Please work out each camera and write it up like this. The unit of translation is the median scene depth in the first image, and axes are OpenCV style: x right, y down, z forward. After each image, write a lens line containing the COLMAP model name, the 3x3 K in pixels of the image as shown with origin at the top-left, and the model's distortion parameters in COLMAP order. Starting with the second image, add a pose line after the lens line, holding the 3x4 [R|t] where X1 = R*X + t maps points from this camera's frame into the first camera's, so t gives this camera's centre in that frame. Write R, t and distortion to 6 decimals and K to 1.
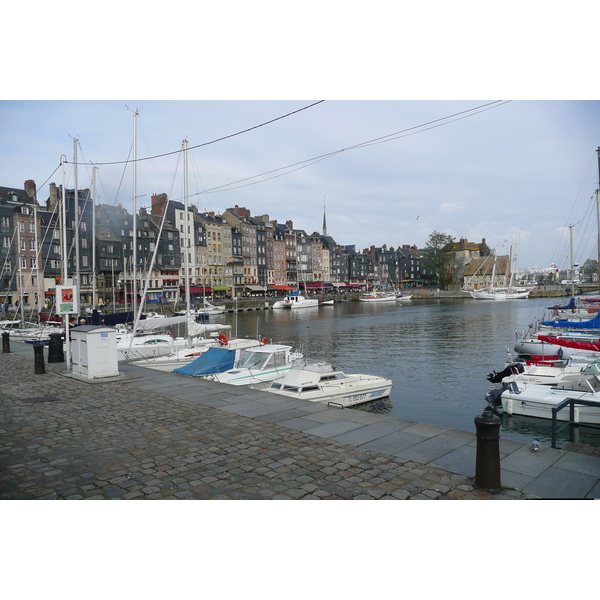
lens RADIAL K [[482.4, 0, 300.0], [0, 482.4, 300.0], [0, 0, 1]] dist [-0.007222, -0.002664]
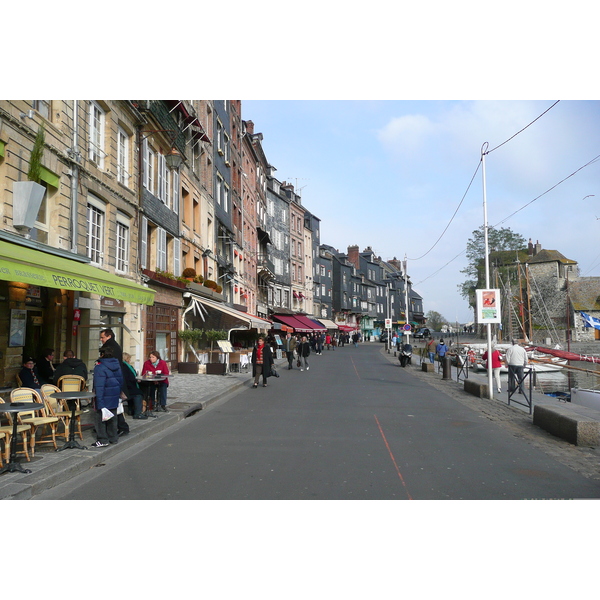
lens RADIAL K [[482.4, 0, 300.0], [0, 482.4, 300.0], [0, 0, 1]] dist [-0.007222, -0.002664]
pose [[0.900014, 0.047915, 0.433220, -0.114362], [-0.000646, 0.994085, -0.108605, -0.008924], [-0.435862, 0.097466, 0.894721, 0.670537]]
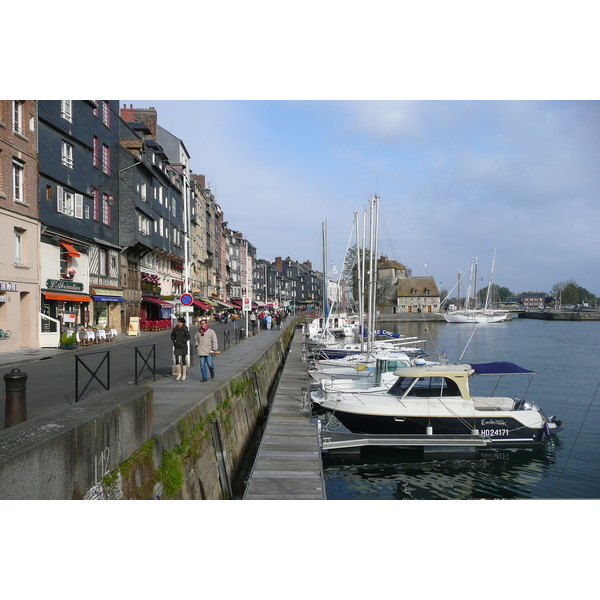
lens RADIAL K [[482.4, 0, 300.0], [0, 482.4, 300.0], [0, 0, 1]] dist [-0.007222, -0.002664]
pose [[0.852889, 0.027418, 0.521372, -0.265364], [0.000751, 0.998555, -0.053741, 0.002747], [-0.522092, 0.046227, 0.851636, 0.333543]]
